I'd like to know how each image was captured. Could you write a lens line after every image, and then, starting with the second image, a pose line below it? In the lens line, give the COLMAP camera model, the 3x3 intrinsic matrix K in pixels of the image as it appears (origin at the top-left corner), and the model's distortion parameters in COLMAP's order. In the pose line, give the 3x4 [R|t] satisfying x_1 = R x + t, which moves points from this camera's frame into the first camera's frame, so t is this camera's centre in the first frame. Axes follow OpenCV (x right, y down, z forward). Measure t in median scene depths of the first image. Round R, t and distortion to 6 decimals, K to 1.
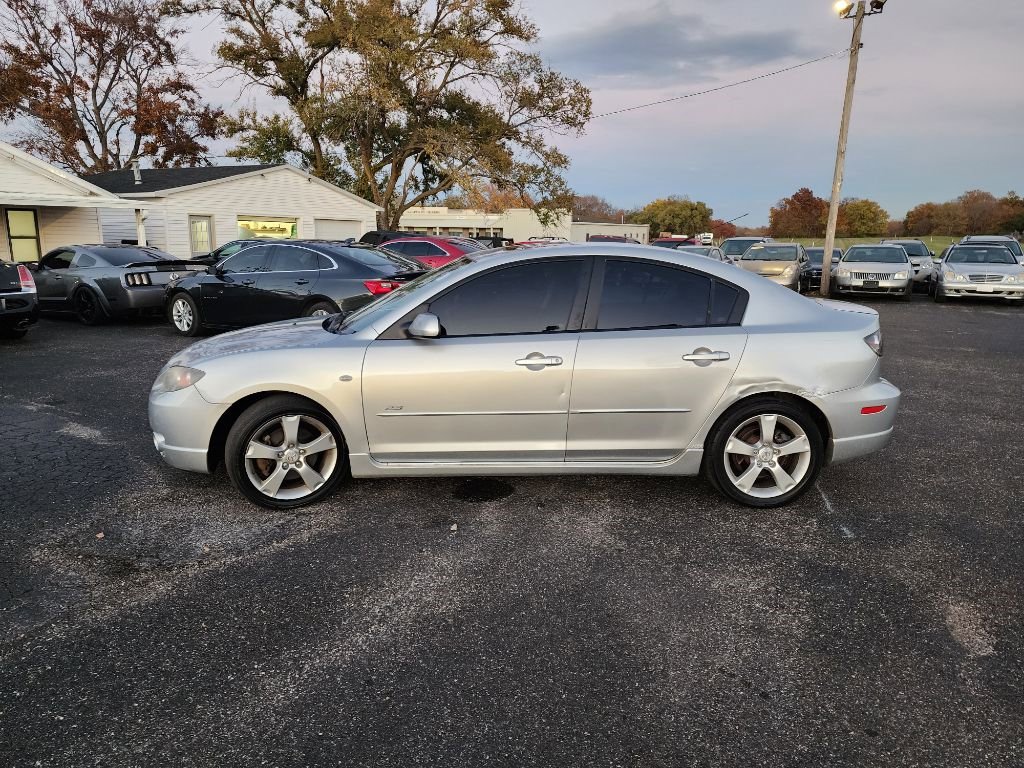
lens RADIAL K [[696.0, 0, 499.0], [0, 696.0, 377.8], [0, 0, 1]] dist [0.084397, -0.075982]
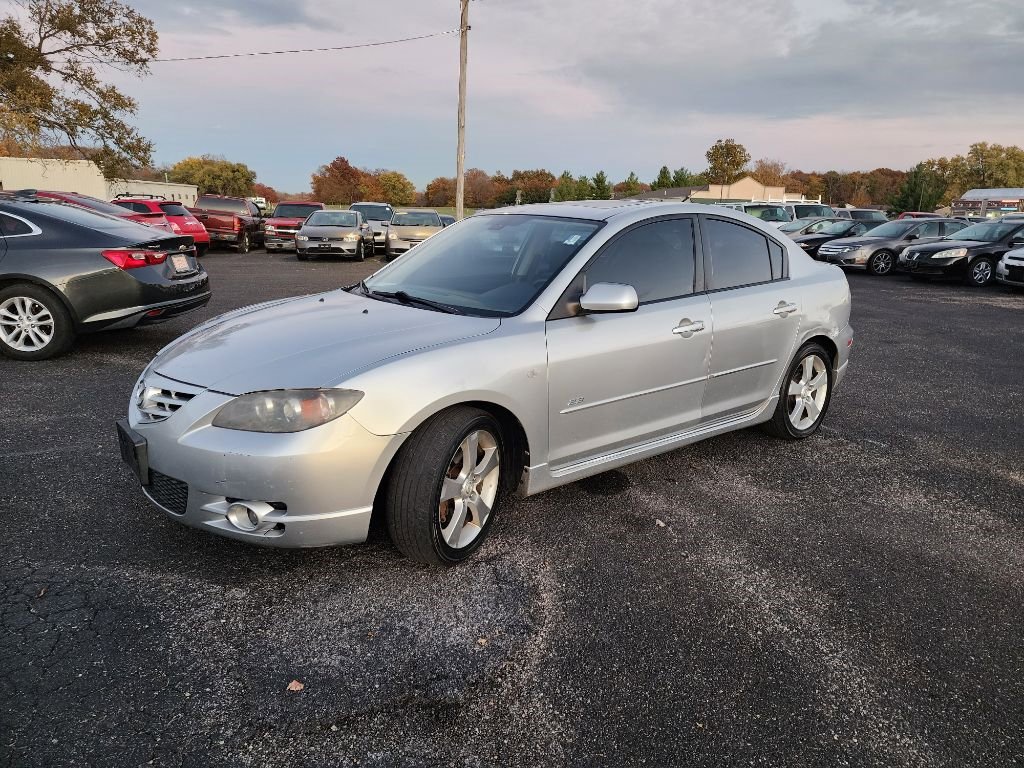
lens RADIAL K [[691.4, 0, 524.7], [0, 691.4, 382.0], [0, 0, 1]] dist [0.086476, -0.080870]
pose [[0.787295, -0.138445, 0.600833, -0.090695], [0.106386, 0.990352, 0.088798, -0.007648], [-0.607329, -0.005990, 0.794428, 0.052183]]
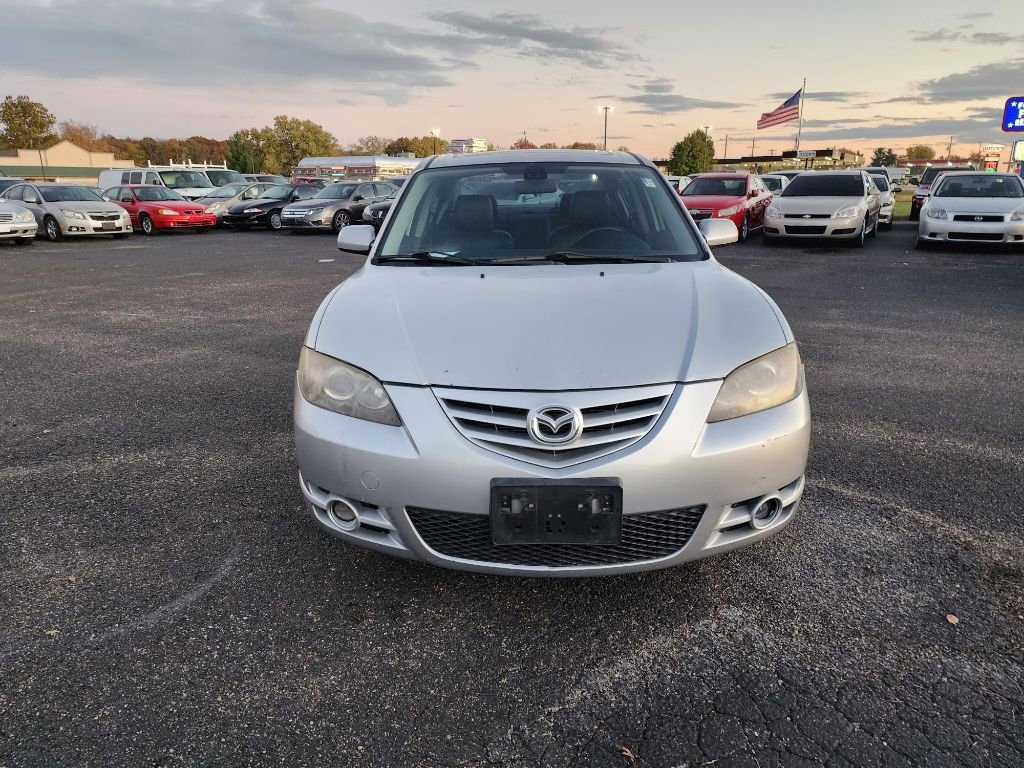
lens RADIAL K [[681.8, 0, 522.4], [0, 681.8, 371.5], [0, 0, 1]] dist [0.084936, -0.073915]
pose [[0.022020, -0.273265, 0.961687, -0.133338], [0.209910, 0.941742, 0.262791, -0.024948], [-0.977473, 0.196081, 0.078098, 0.156411]]
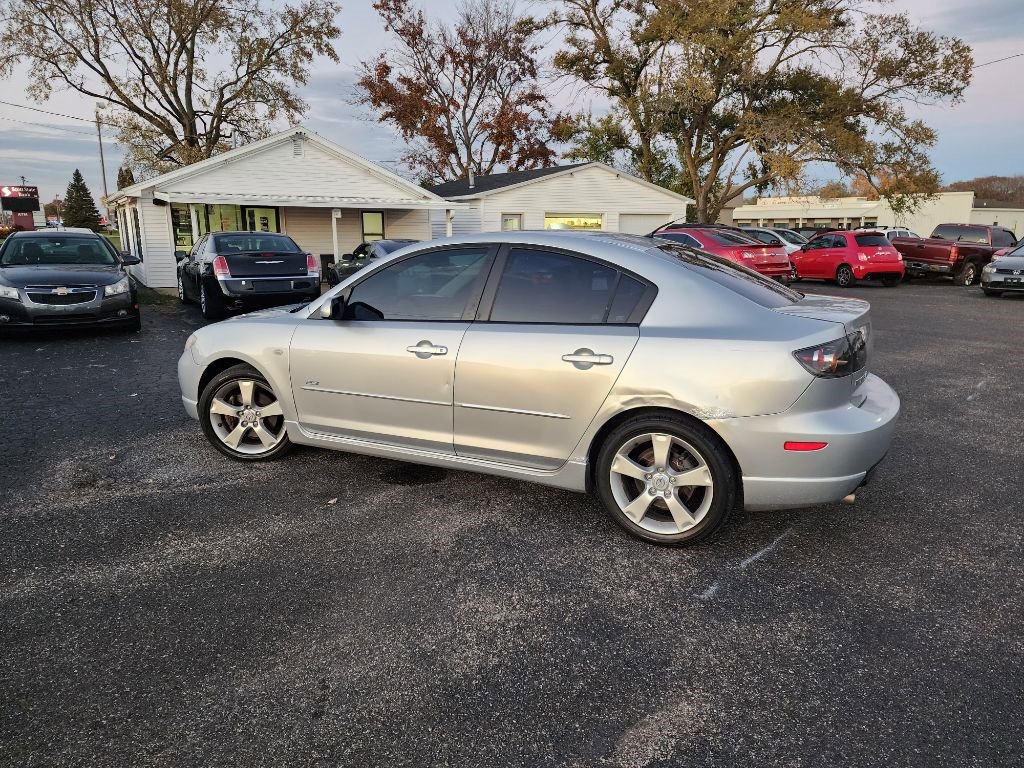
lens RADIAL K [[692.6, 0, 508.5], [0, 692.6, 374.7], [0, 0, 1]] dist [0.079917, -0.071860]
pose [[0.875691, 0.090218, -0.474368, 0.083272], [-0.088348, 0.995743, 0.026283, -0.003256], [0.474720, 0.018894, 0.879934, 0.025592]]
